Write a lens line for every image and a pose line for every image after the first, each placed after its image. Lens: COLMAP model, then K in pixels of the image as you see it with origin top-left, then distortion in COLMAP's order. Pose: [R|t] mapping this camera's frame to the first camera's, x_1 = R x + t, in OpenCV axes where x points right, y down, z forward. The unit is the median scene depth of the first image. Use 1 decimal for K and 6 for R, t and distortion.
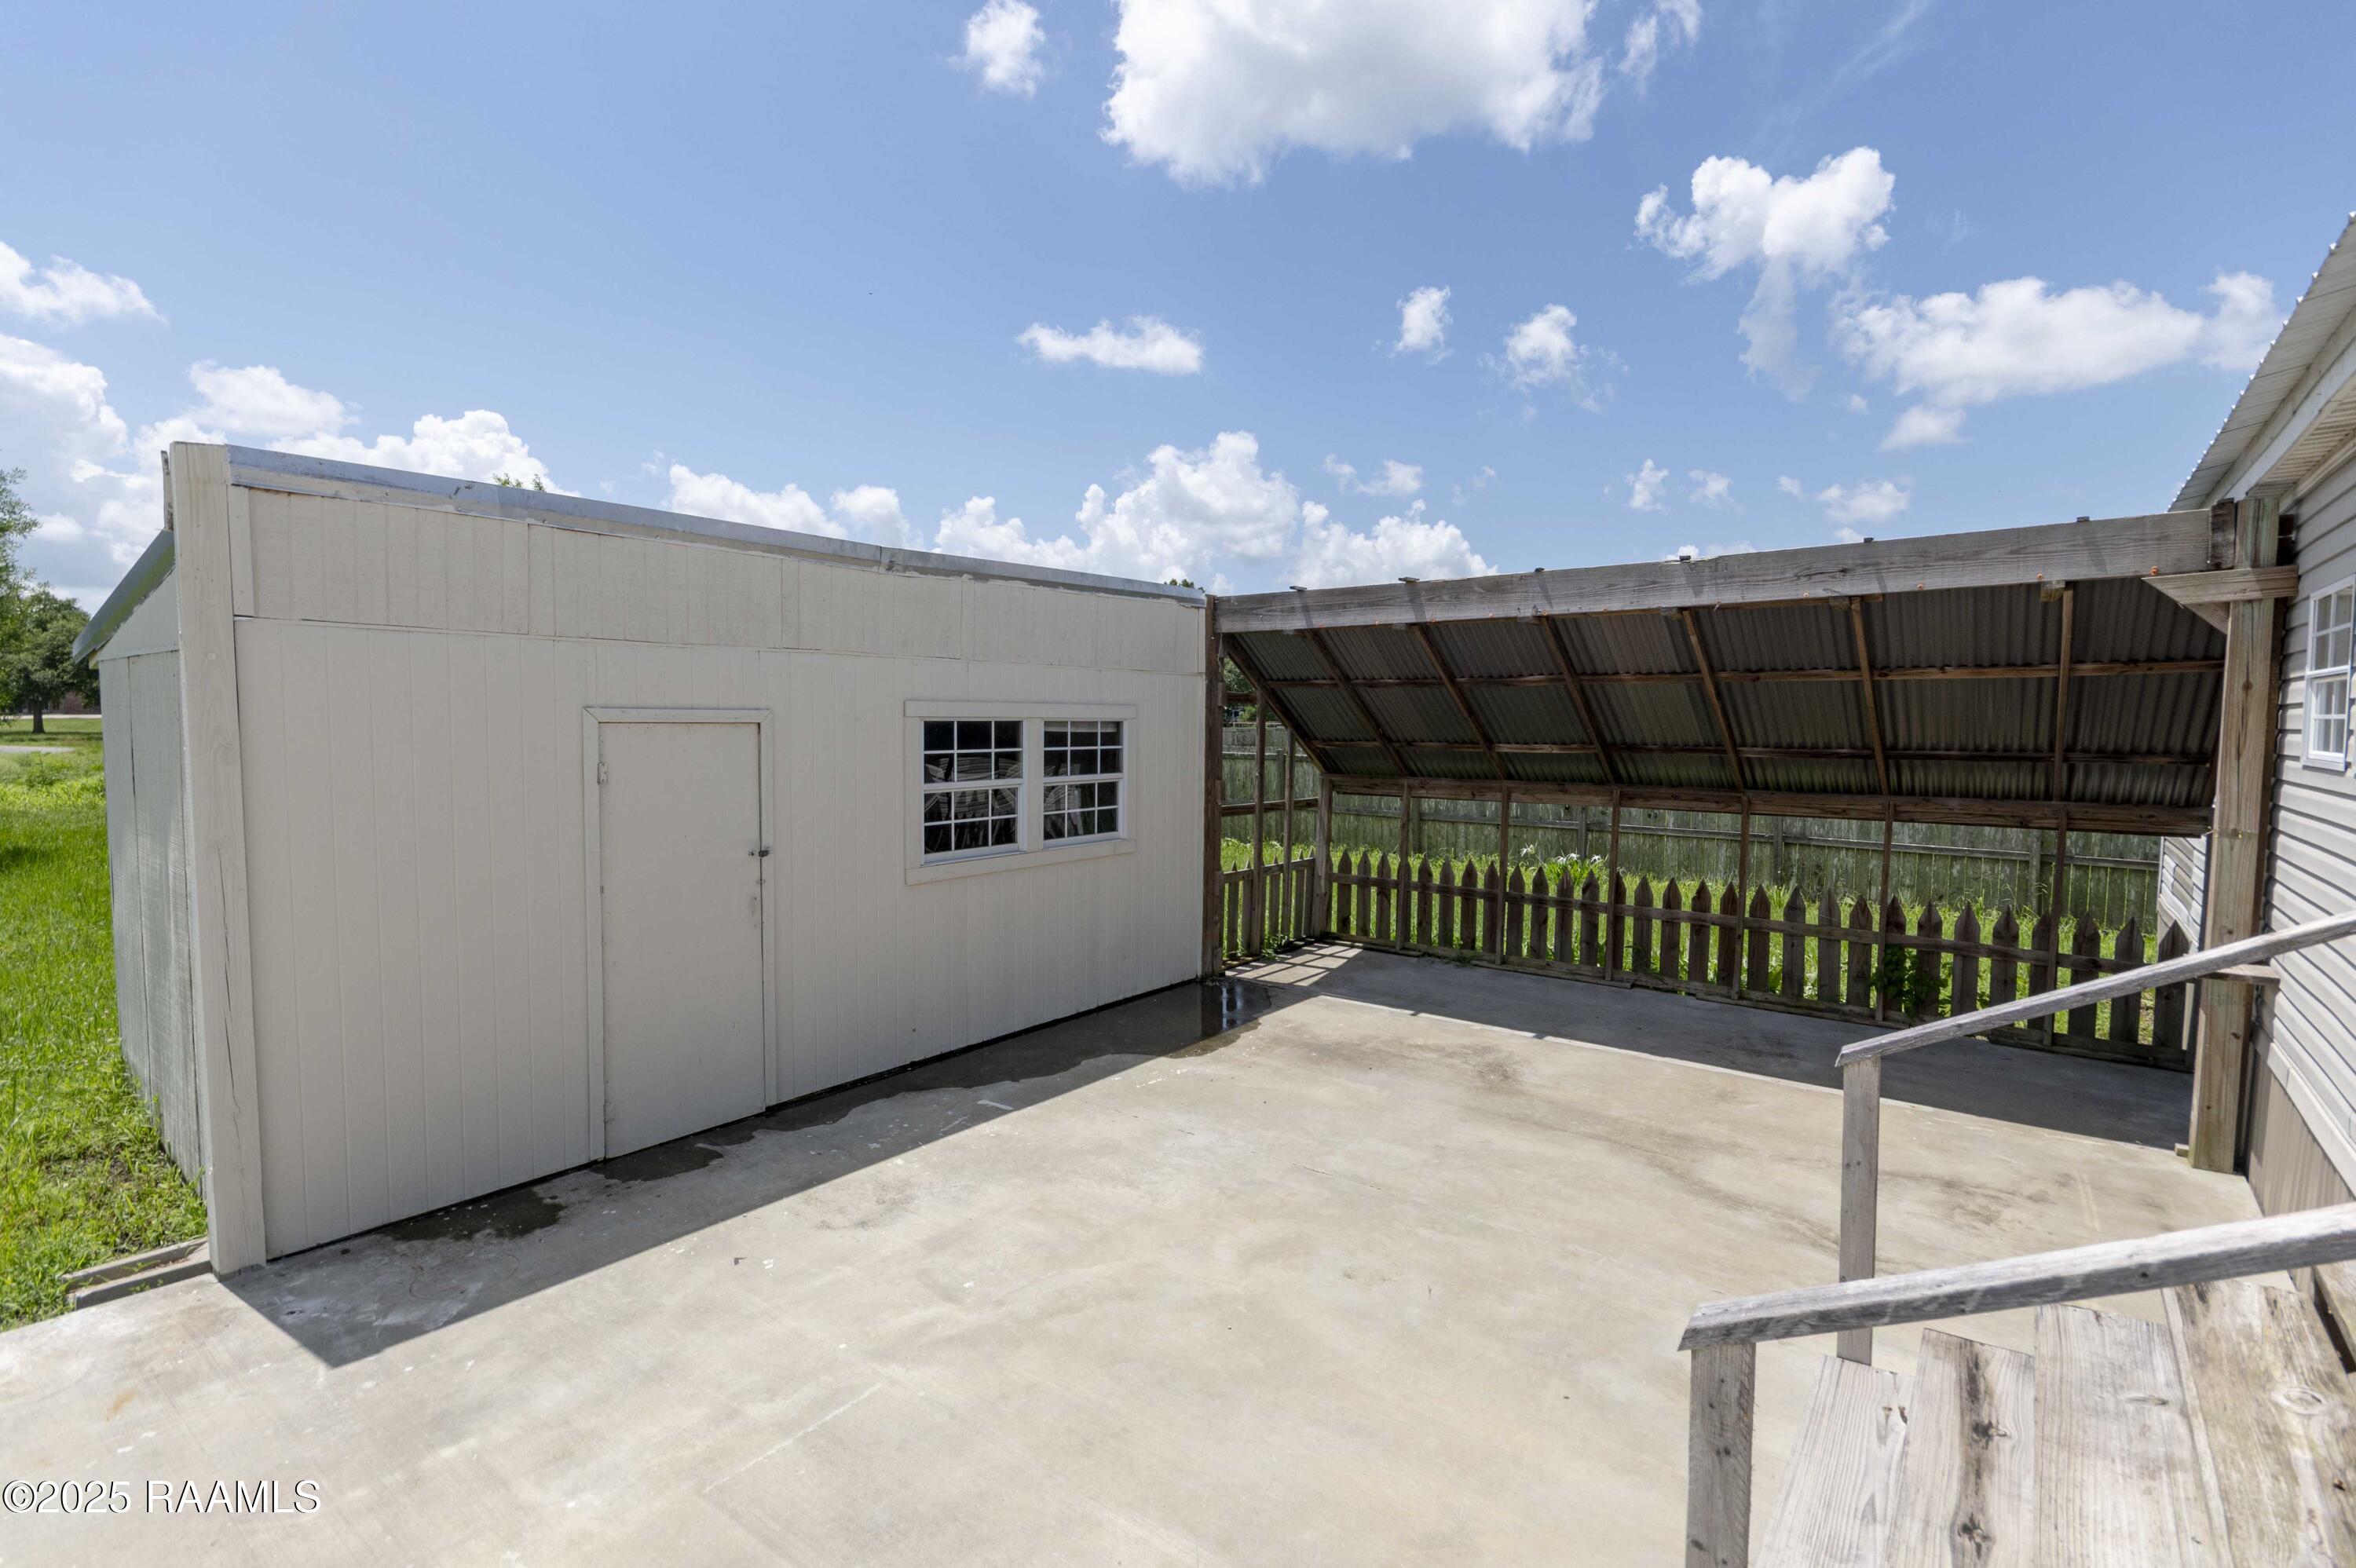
lens RADIAL K [[1078.3, 0, 1190.4], [0, 1078.3, 791.4], [0, 0, 1]] dist [0.000316, -0.009800]
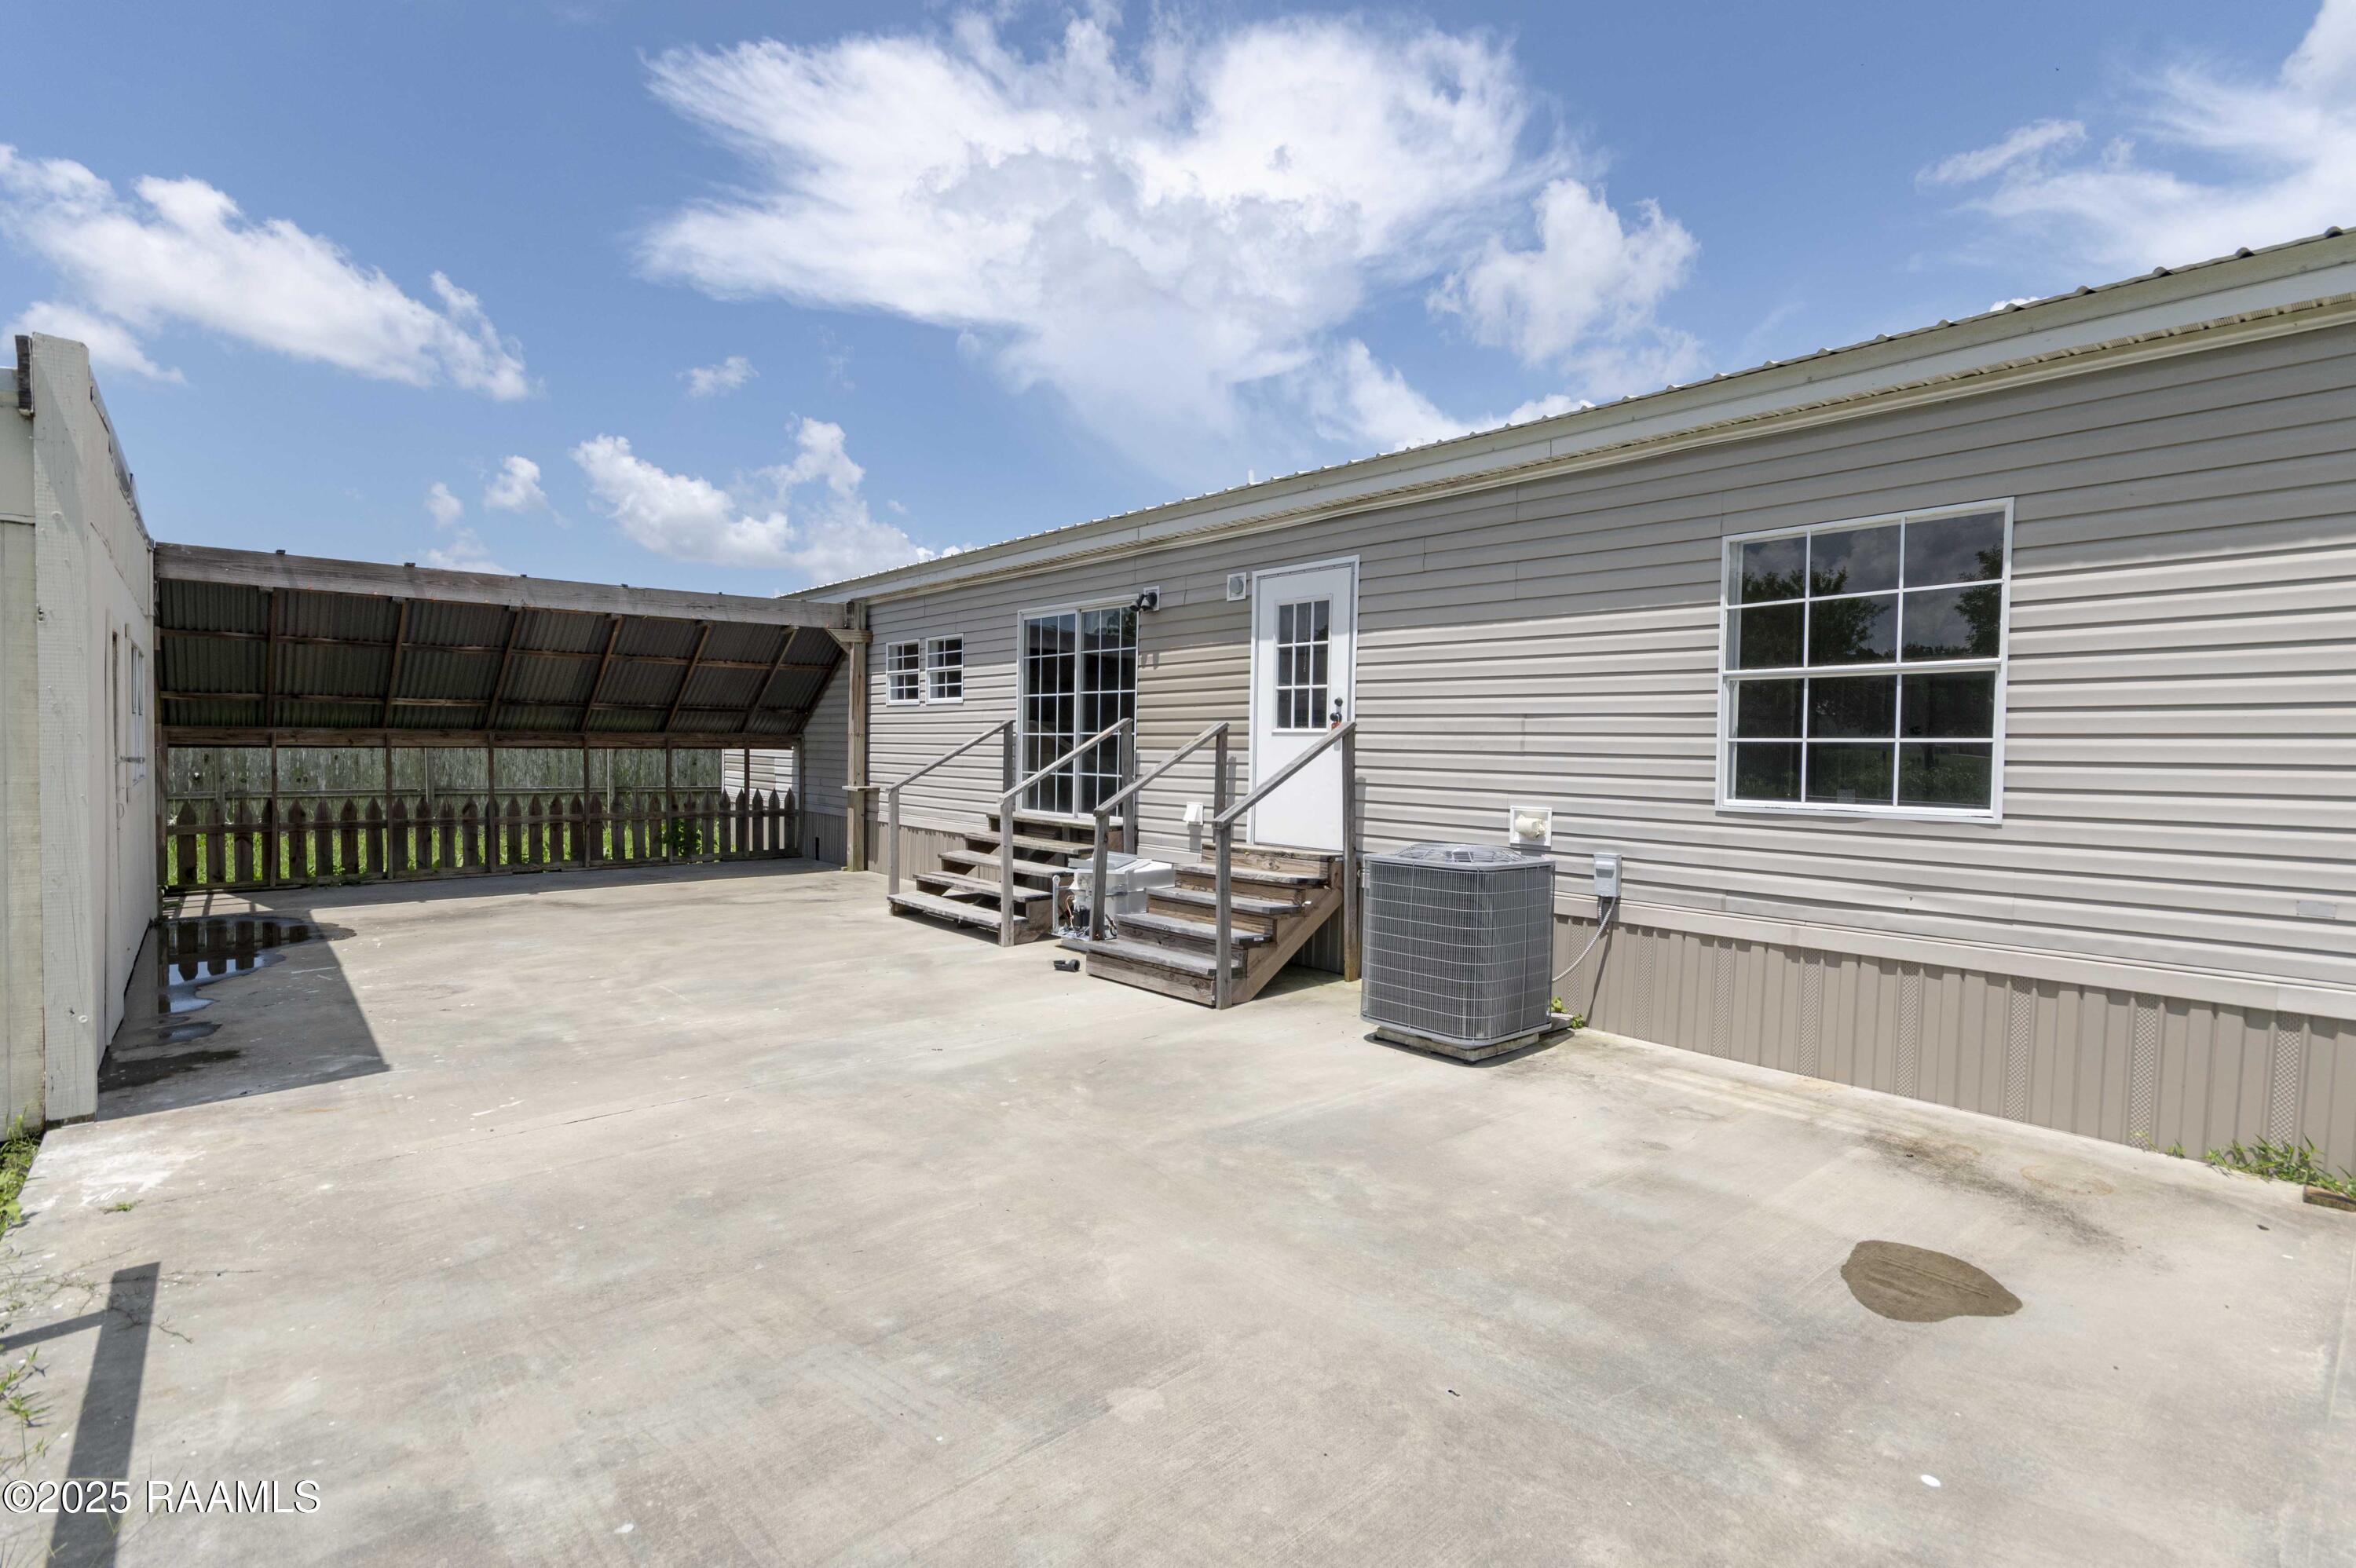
lens RADIAL K [[1078.3, 0, 1190.4], [0, 1078.3, 791.4], [0, 0, 1]] dist [0.000316, -0.009800]
pose [[0.182317, -0.046711, 0.982130, -0.958825], [0.053516, 0.997862, 0.037525, 0.082297], [-0.981782, 0.045719, 0.184427, -0.156715]]
